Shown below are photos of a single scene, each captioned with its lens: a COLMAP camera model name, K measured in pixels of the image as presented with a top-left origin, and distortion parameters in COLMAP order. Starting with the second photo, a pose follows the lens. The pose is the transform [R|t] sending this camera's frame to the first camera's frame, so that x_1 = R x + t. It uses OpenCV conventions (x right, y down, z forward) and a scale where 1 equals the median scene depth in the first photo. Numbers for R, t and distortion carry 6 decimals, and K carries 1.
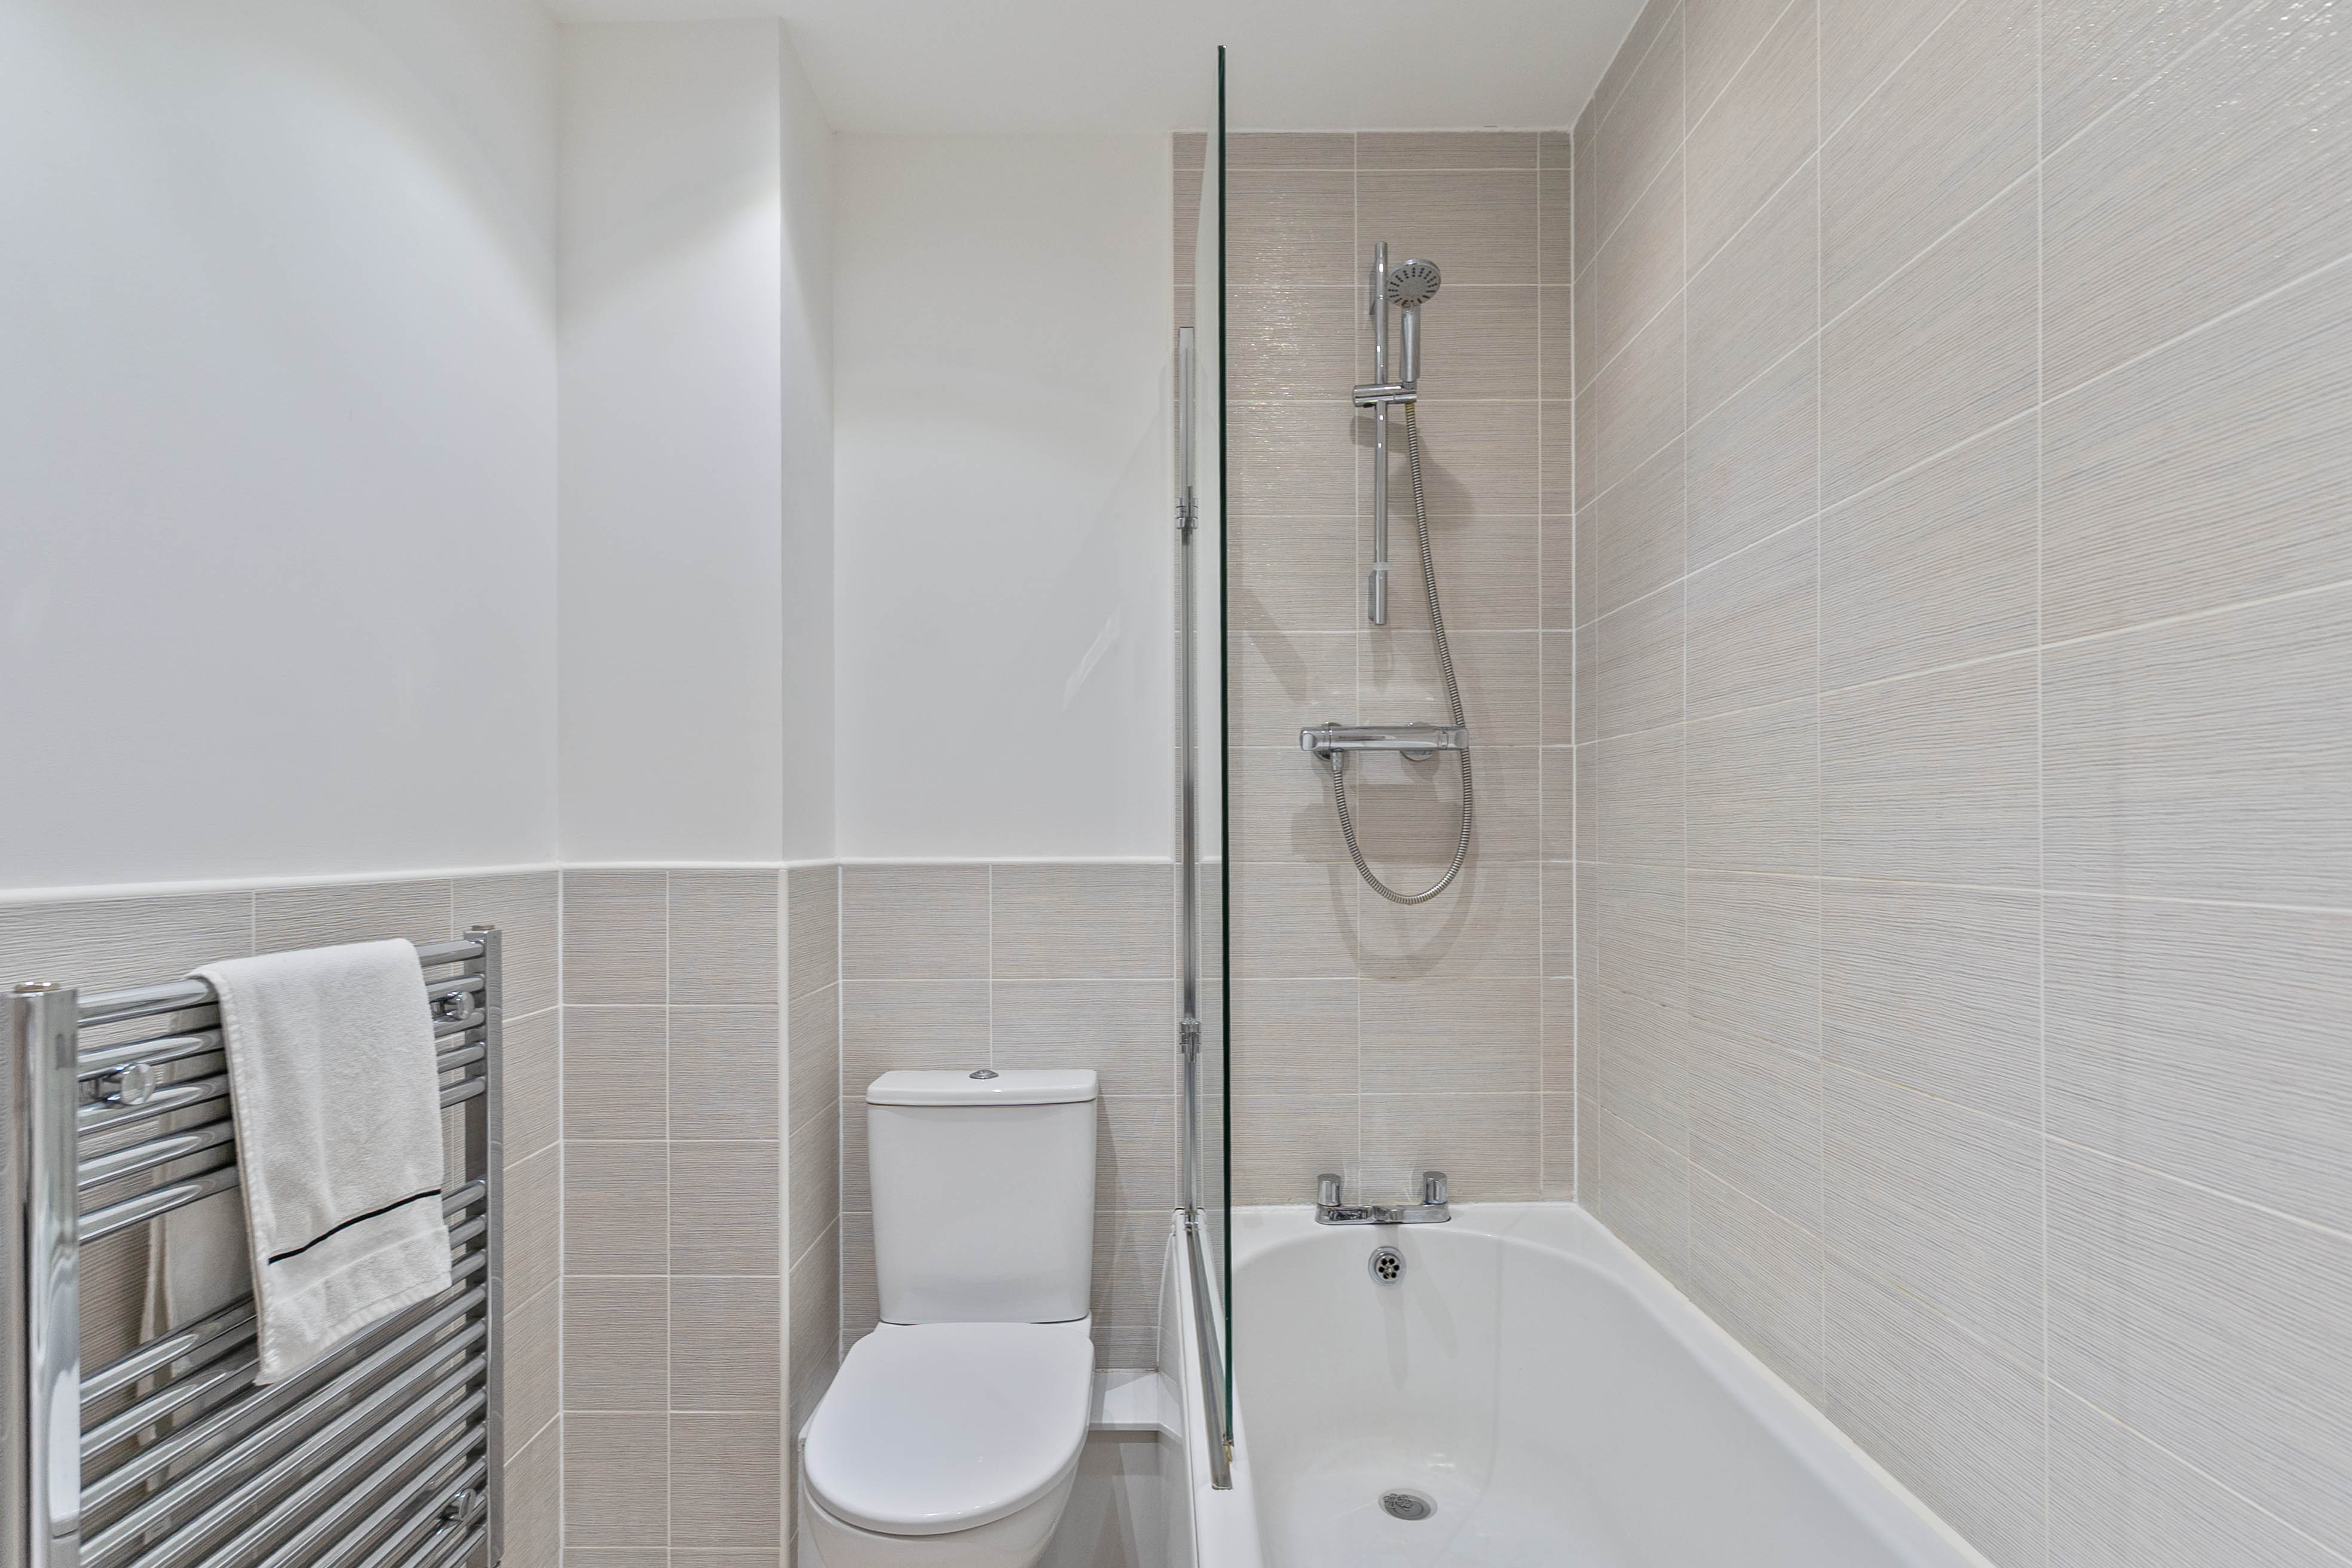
lens RADIAL K [[1157.8, 0, 1179.0], [0, 1157.8, 835.3], [0, 0, 1]] dist [0.000125, -0.000883]
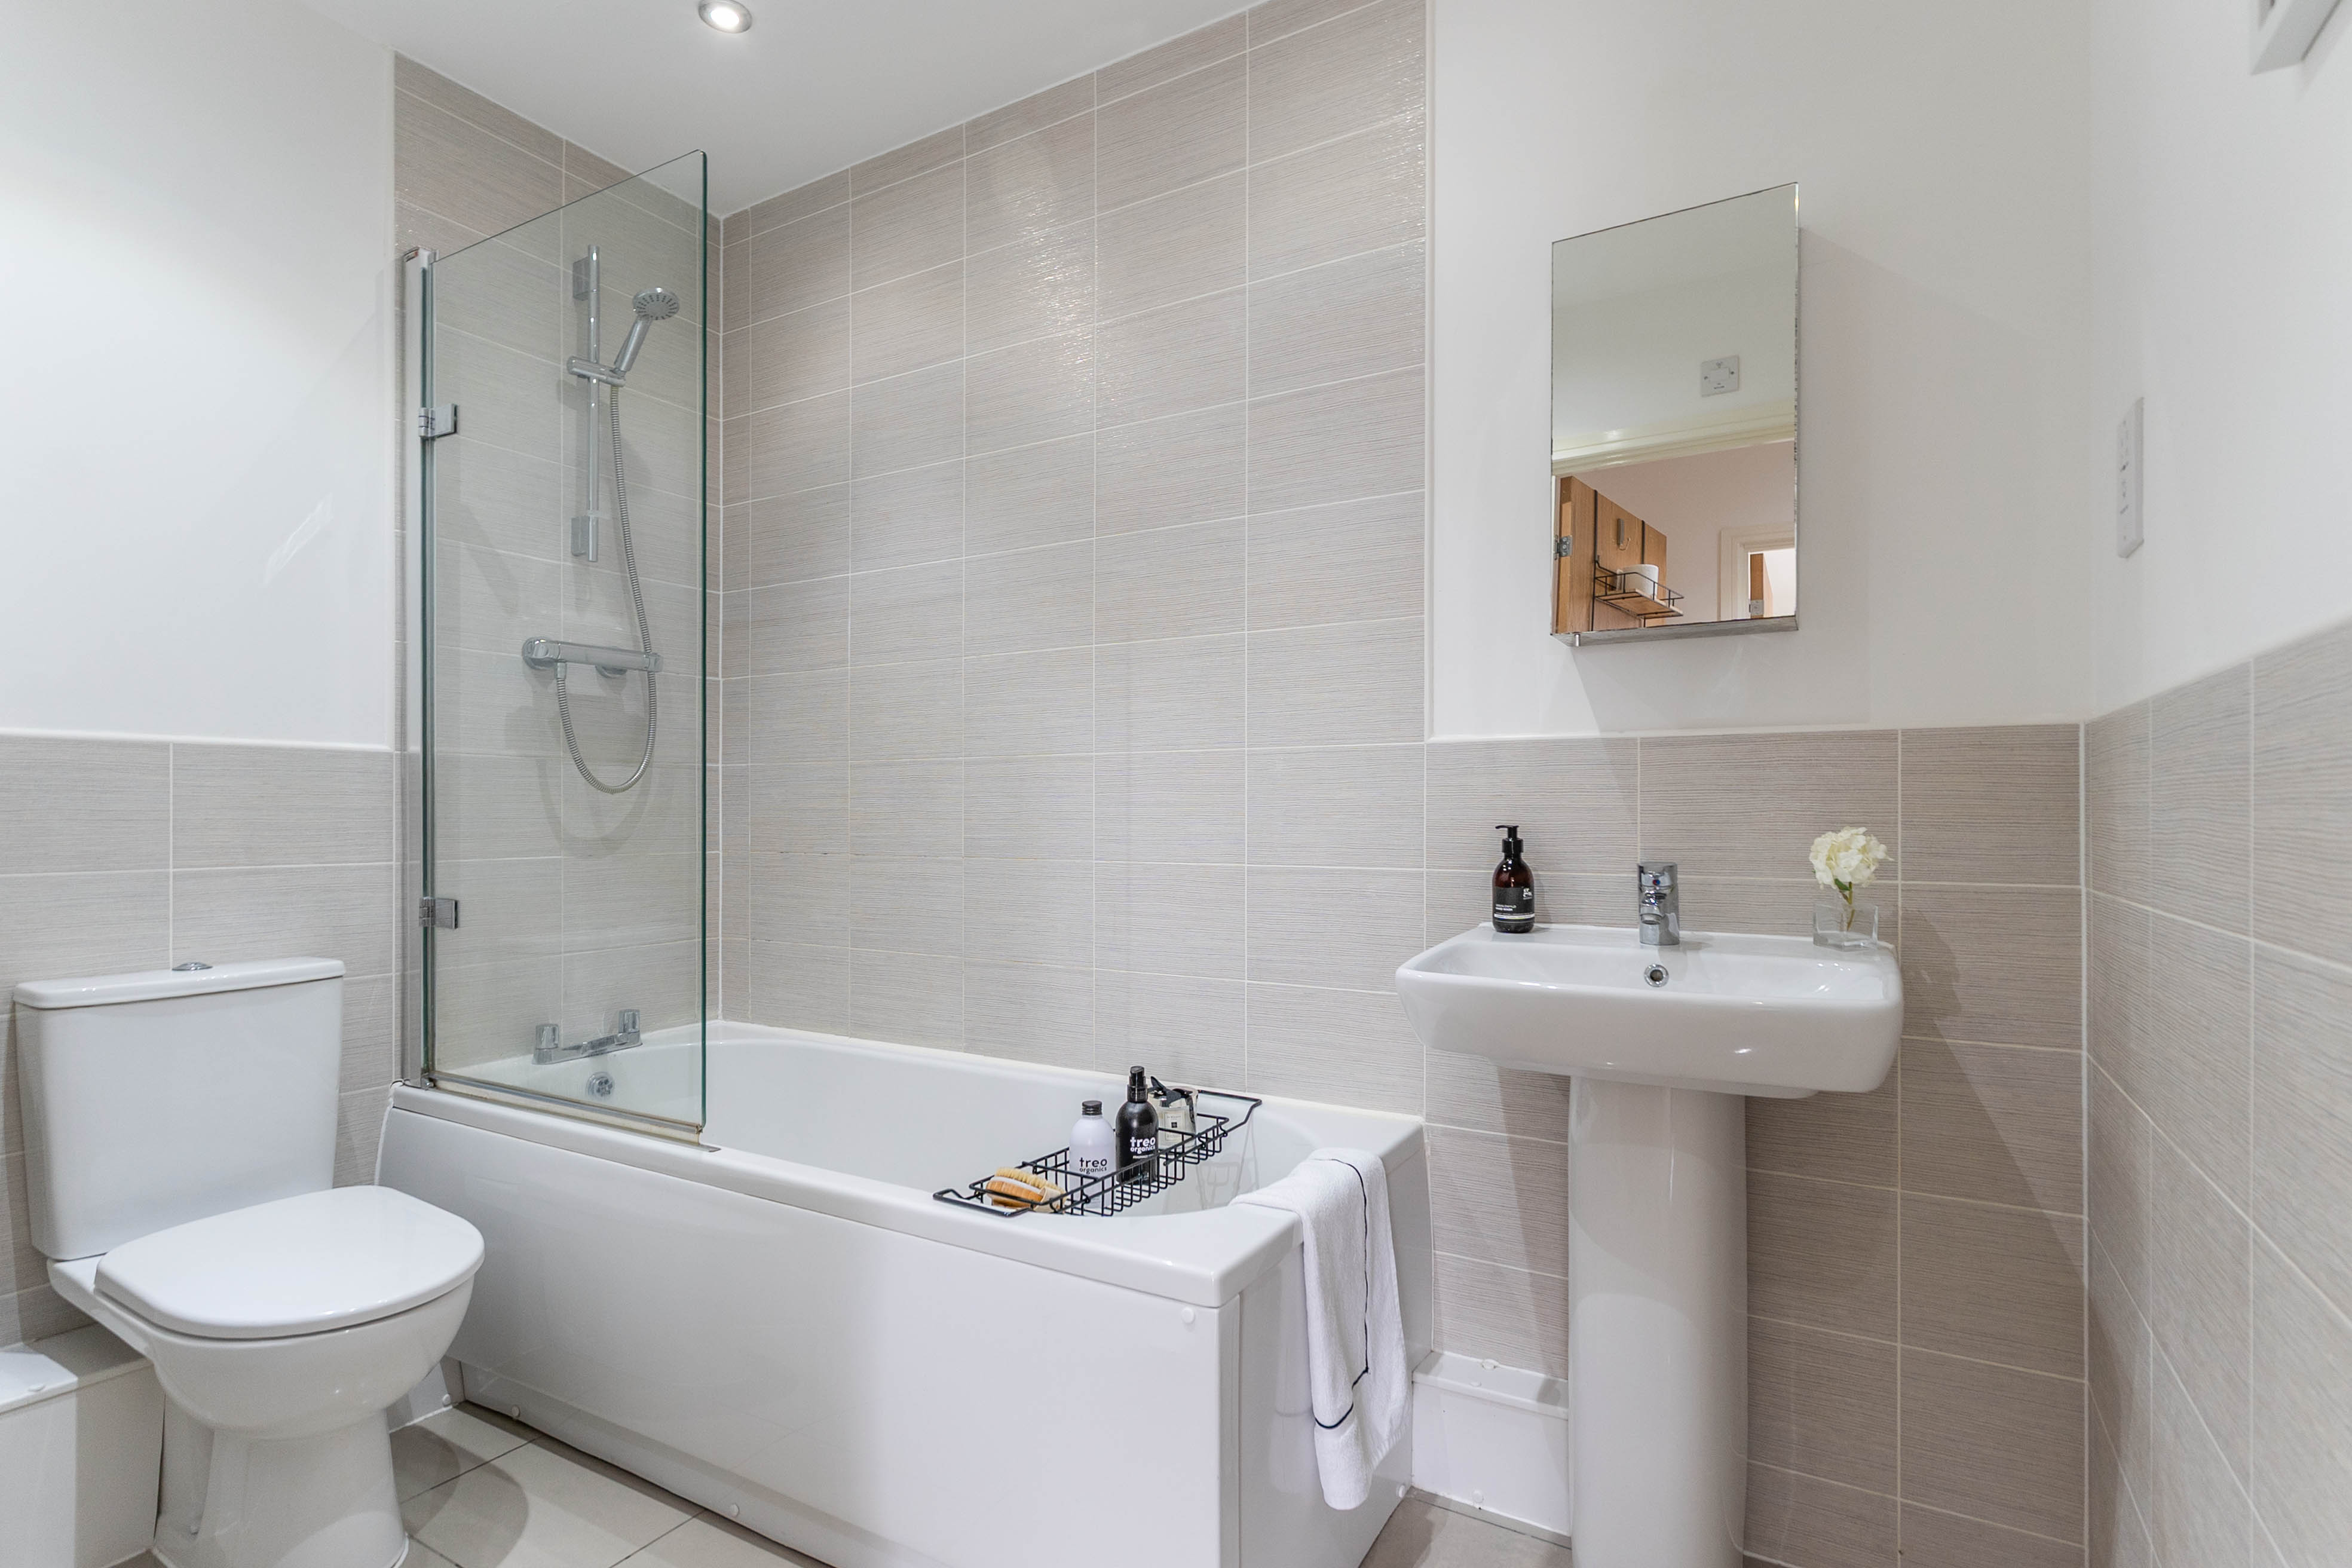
lens RADIAL K [[1157.8, 0, 1179.0], [0, 1157.8, 835.3], [0, 0, 1]] dist [0.000125, -0.000883]
pose [[0.519371, -0.012723, 0.854454, -0.534132], [-0.000621, 0.999883, 0.015266, 0.083712], [-0.854549, -0.008460, 0.519303, -0.154198]]
